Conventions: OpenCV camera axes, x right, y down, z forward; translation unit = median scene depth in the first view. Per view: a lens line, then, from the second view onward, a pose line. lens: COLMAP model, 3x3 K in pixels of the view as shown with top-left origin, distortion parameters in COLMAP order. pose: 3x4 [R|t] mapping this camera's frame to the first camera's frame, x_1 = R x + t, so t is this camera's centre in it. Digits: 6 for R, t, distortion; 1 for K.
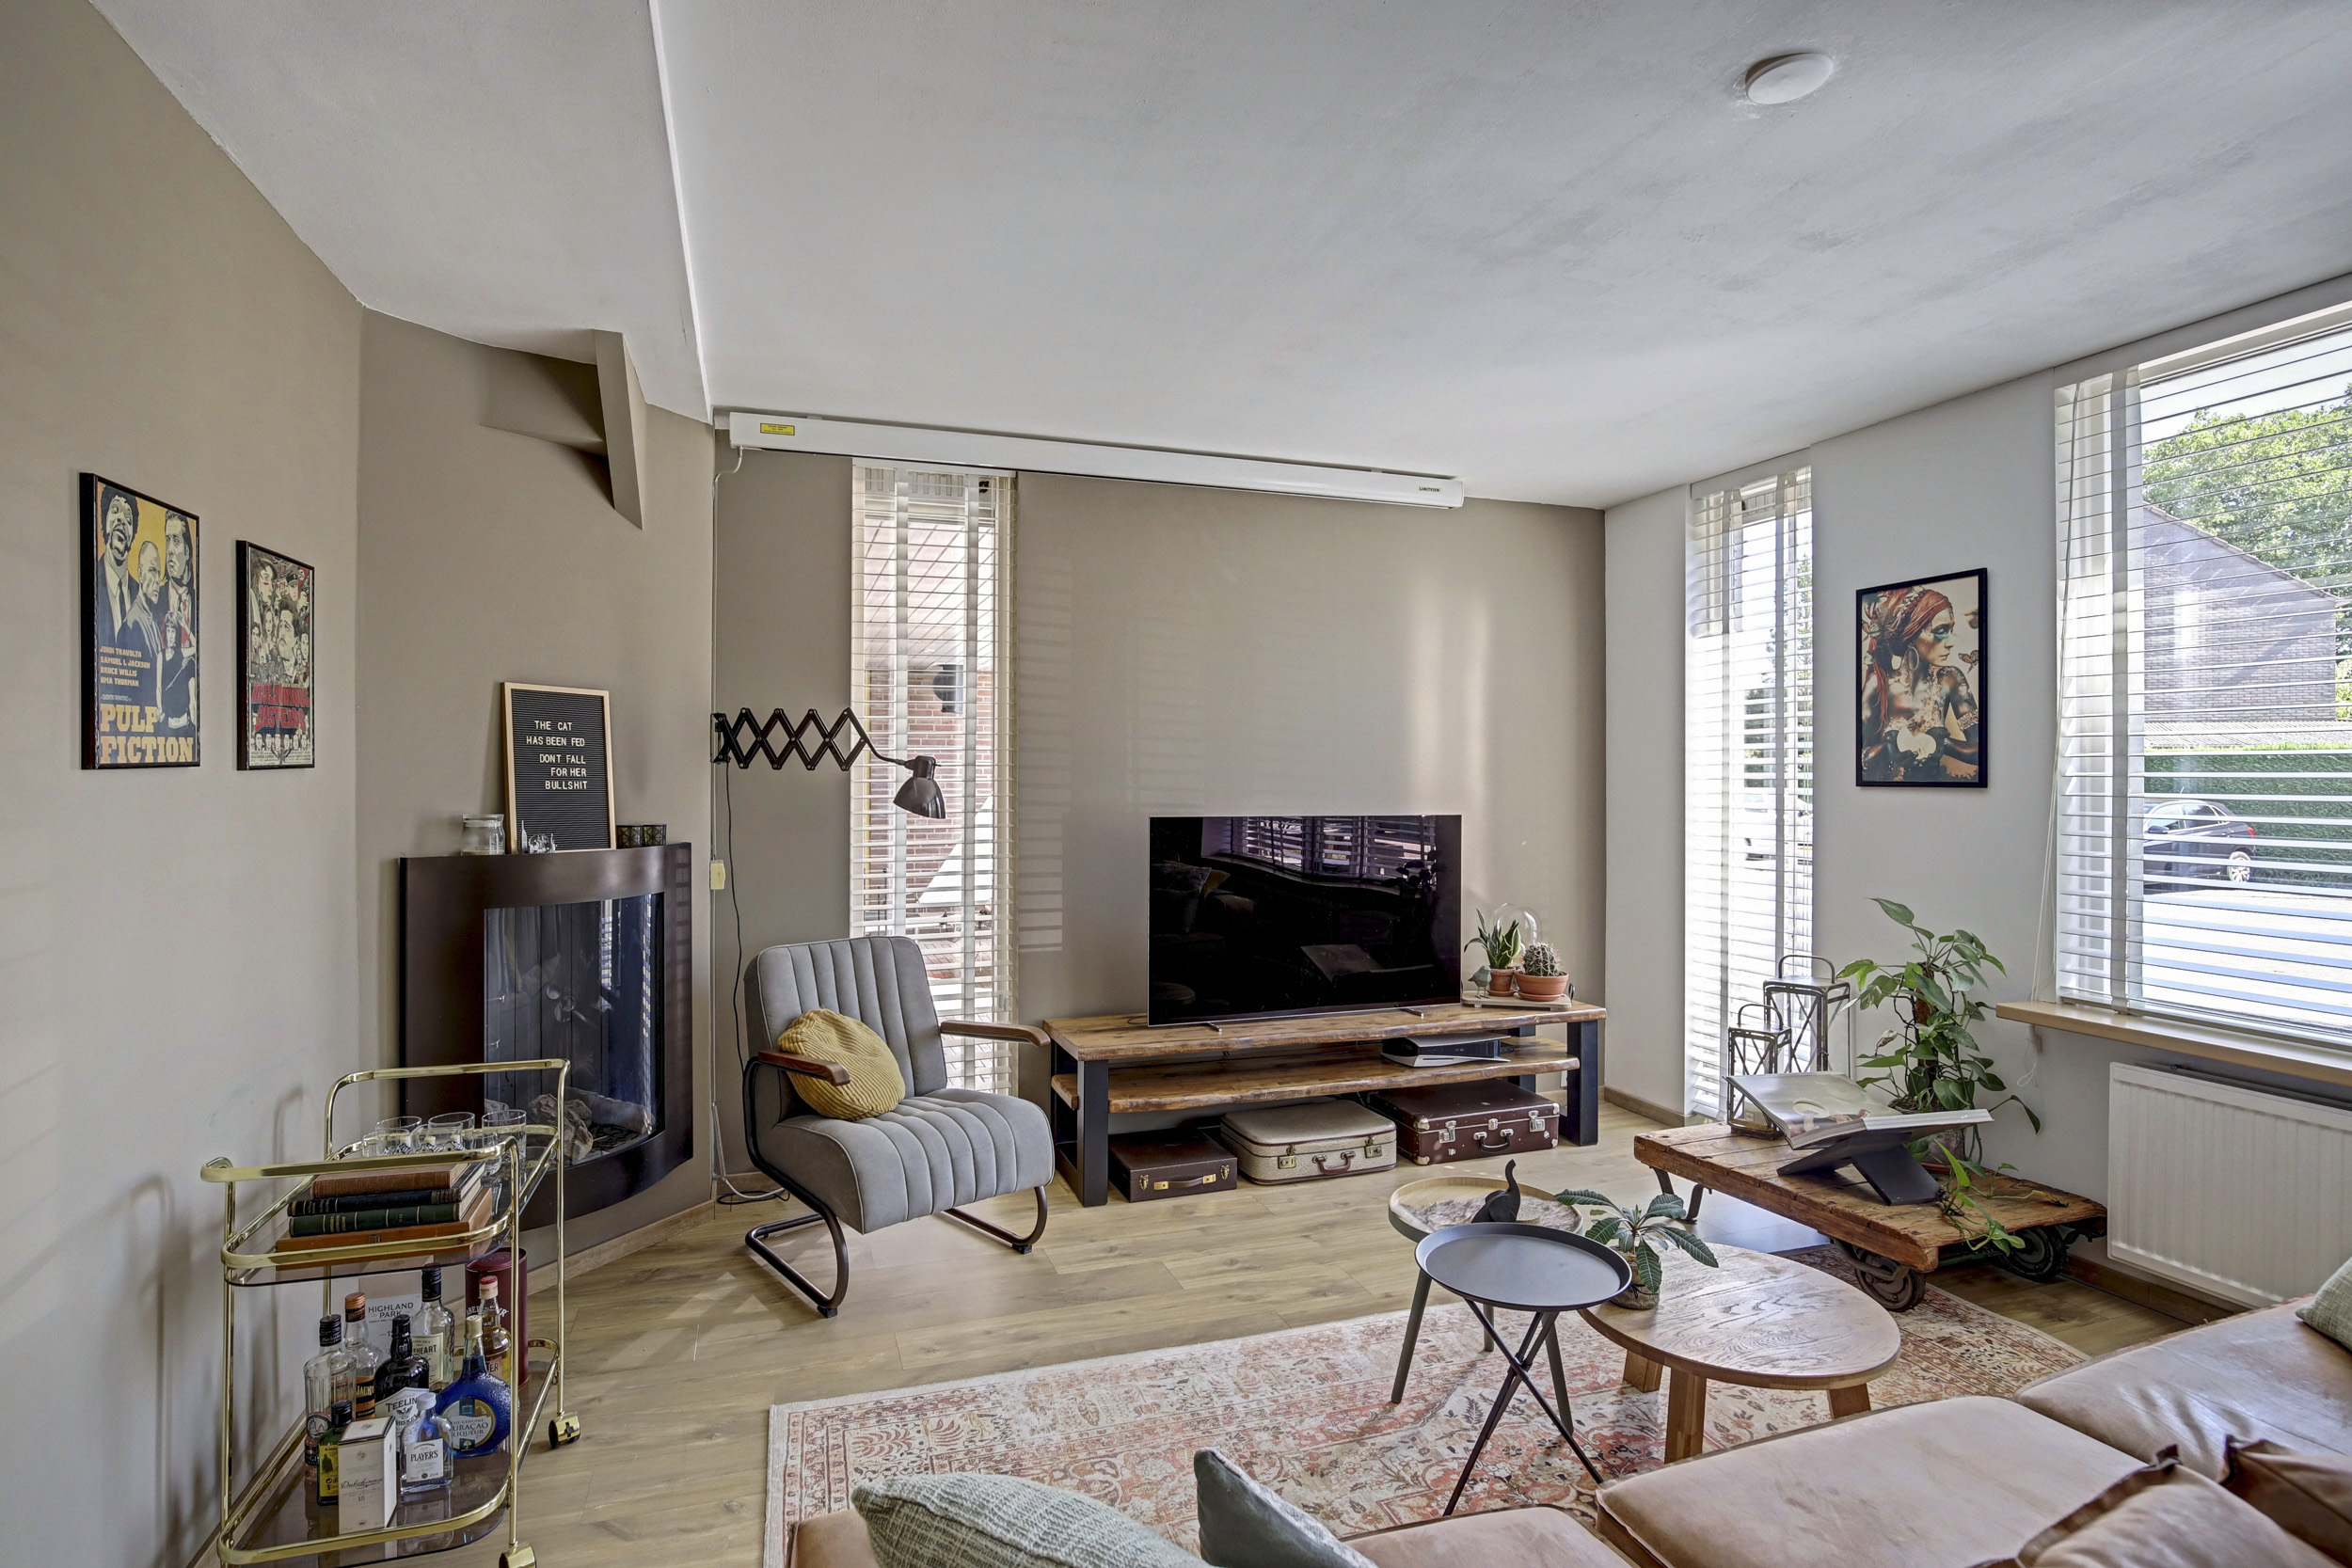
lens RADIAL K [[1151.4, 0, 1166.0], [0, 1151.4, 769.8], [0, 0, 1]] dist [-0.029235, 0.004290]
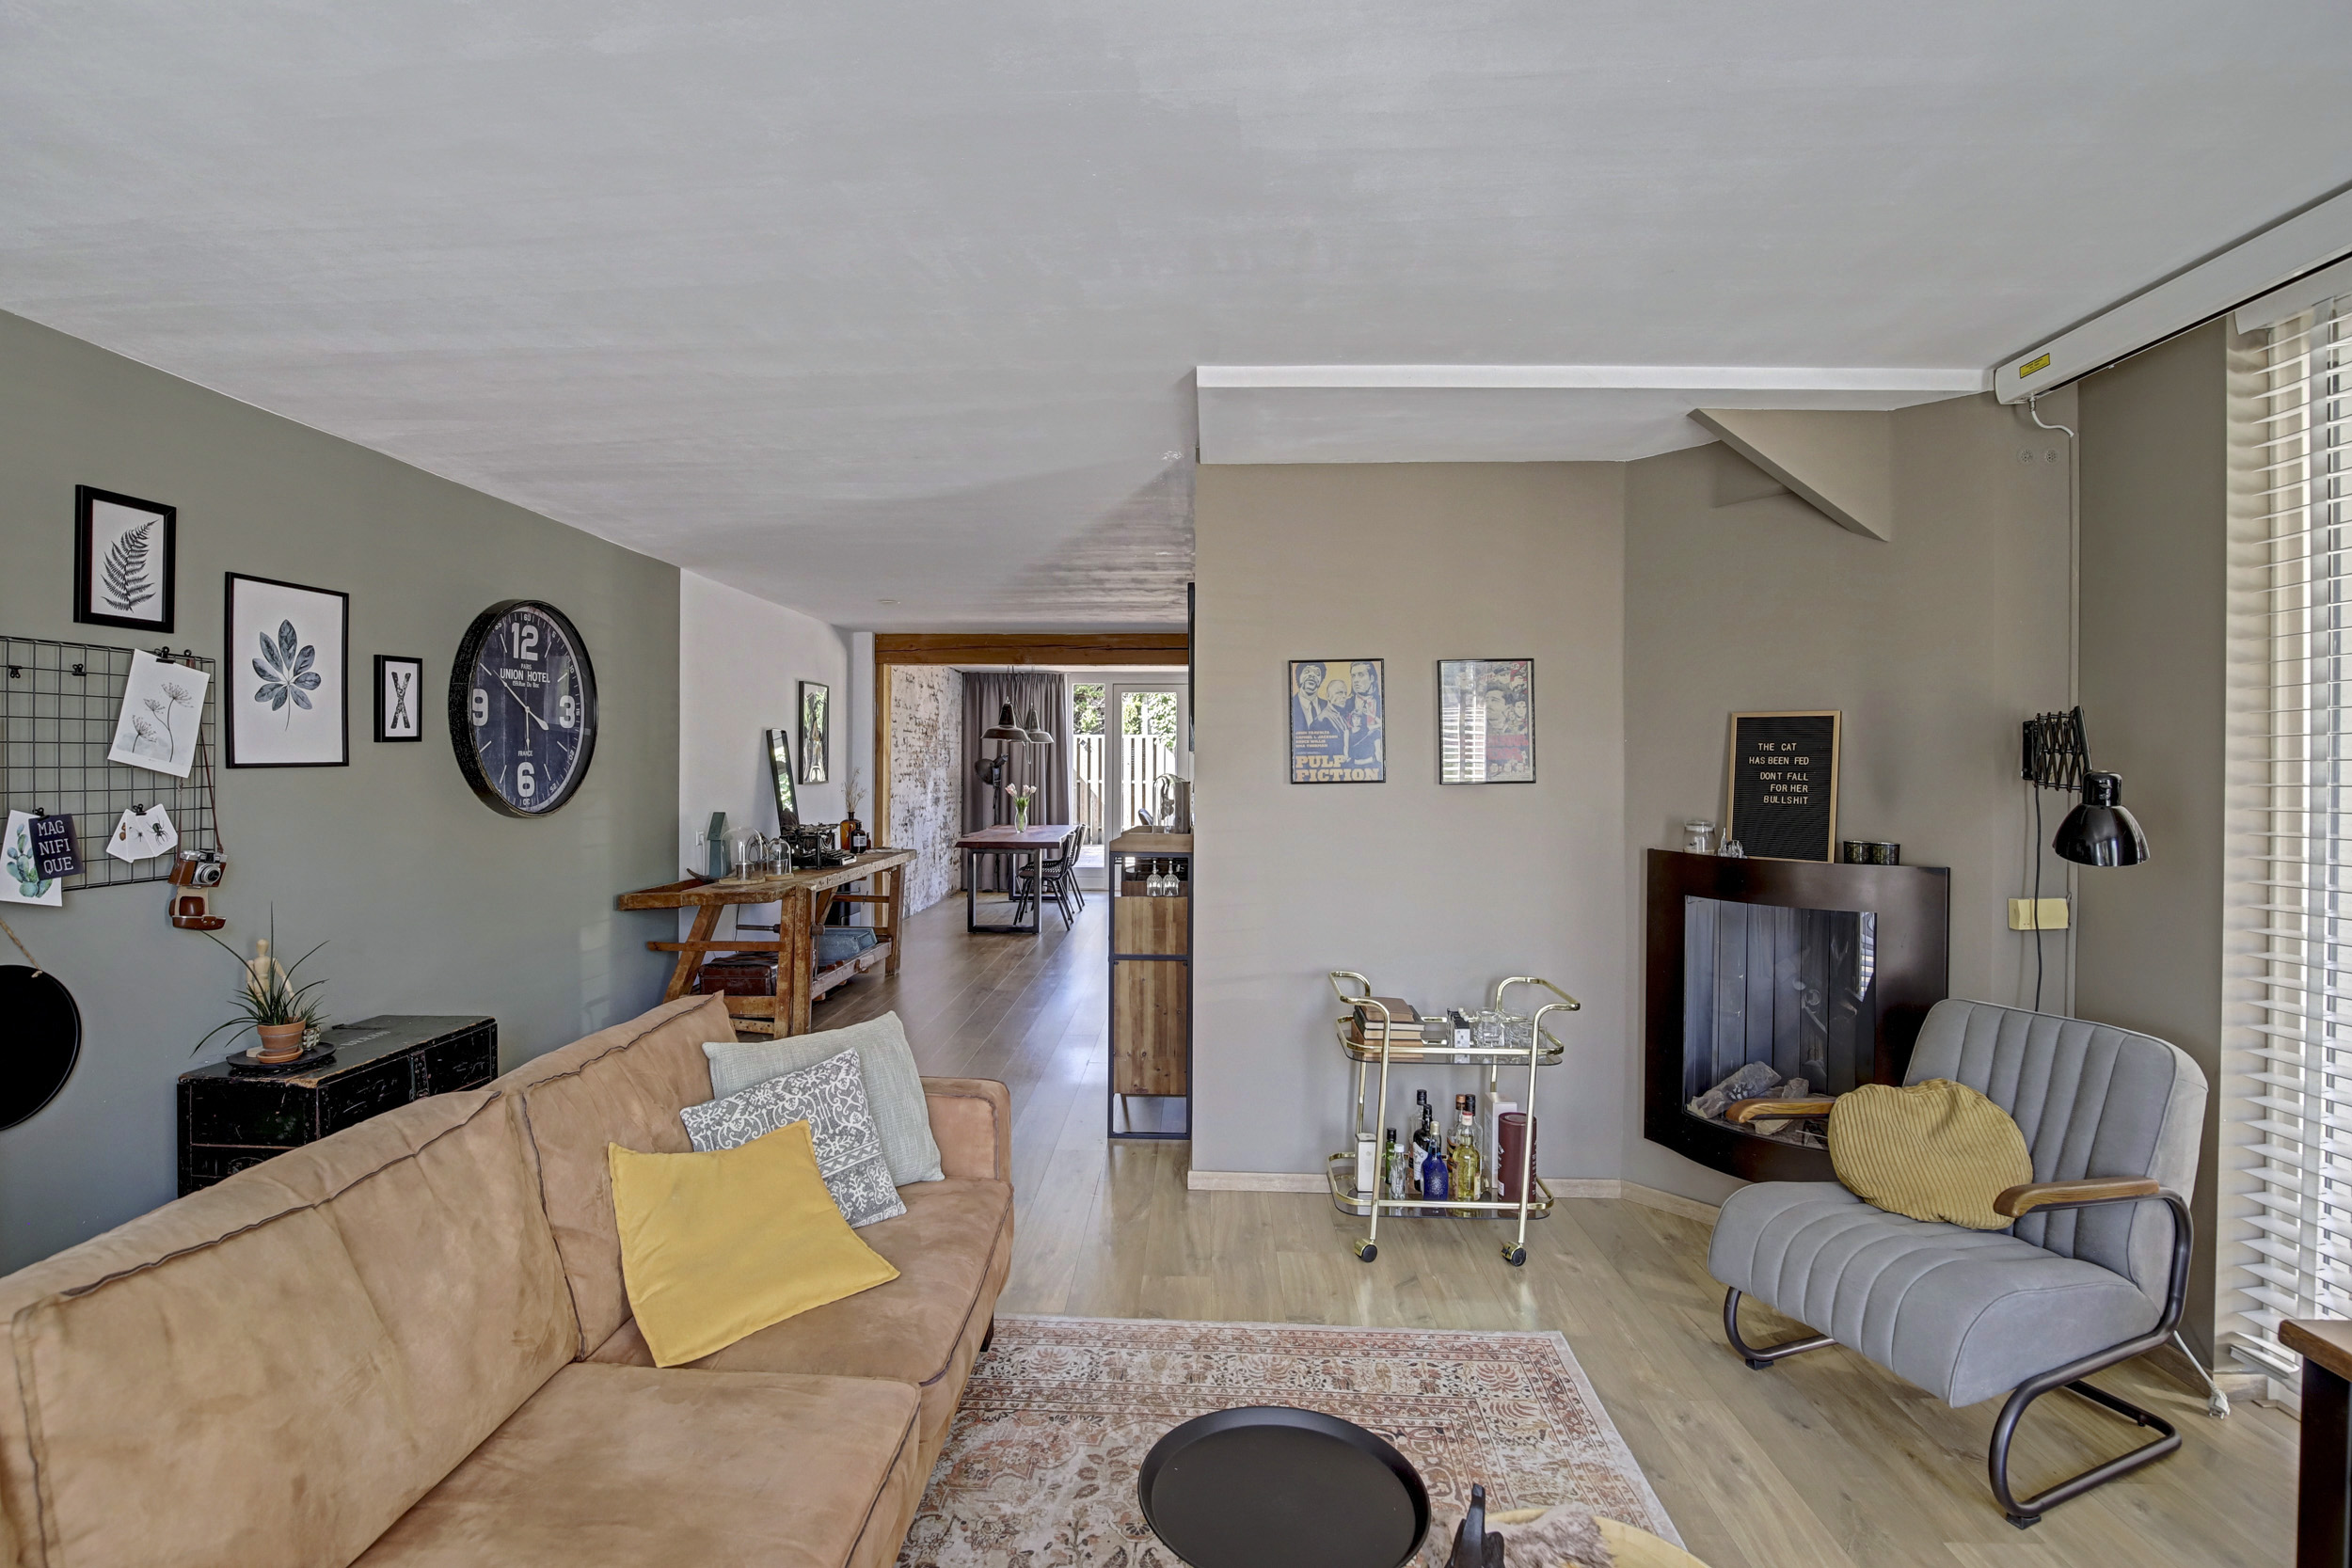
lens RADIAL K [[1091.3, 0, 1163.3], [0, 1091.3, 759.9], [0, 0, 1]] dist [-0.031296, 0.004469]
pose [[-0.361923, -0.009431, -0.932160, 0.632725], [-0.000930, 0.999952, -0.009755, -0.013862], [0.932208, -0.002664, -0.361914, 0.767736]]
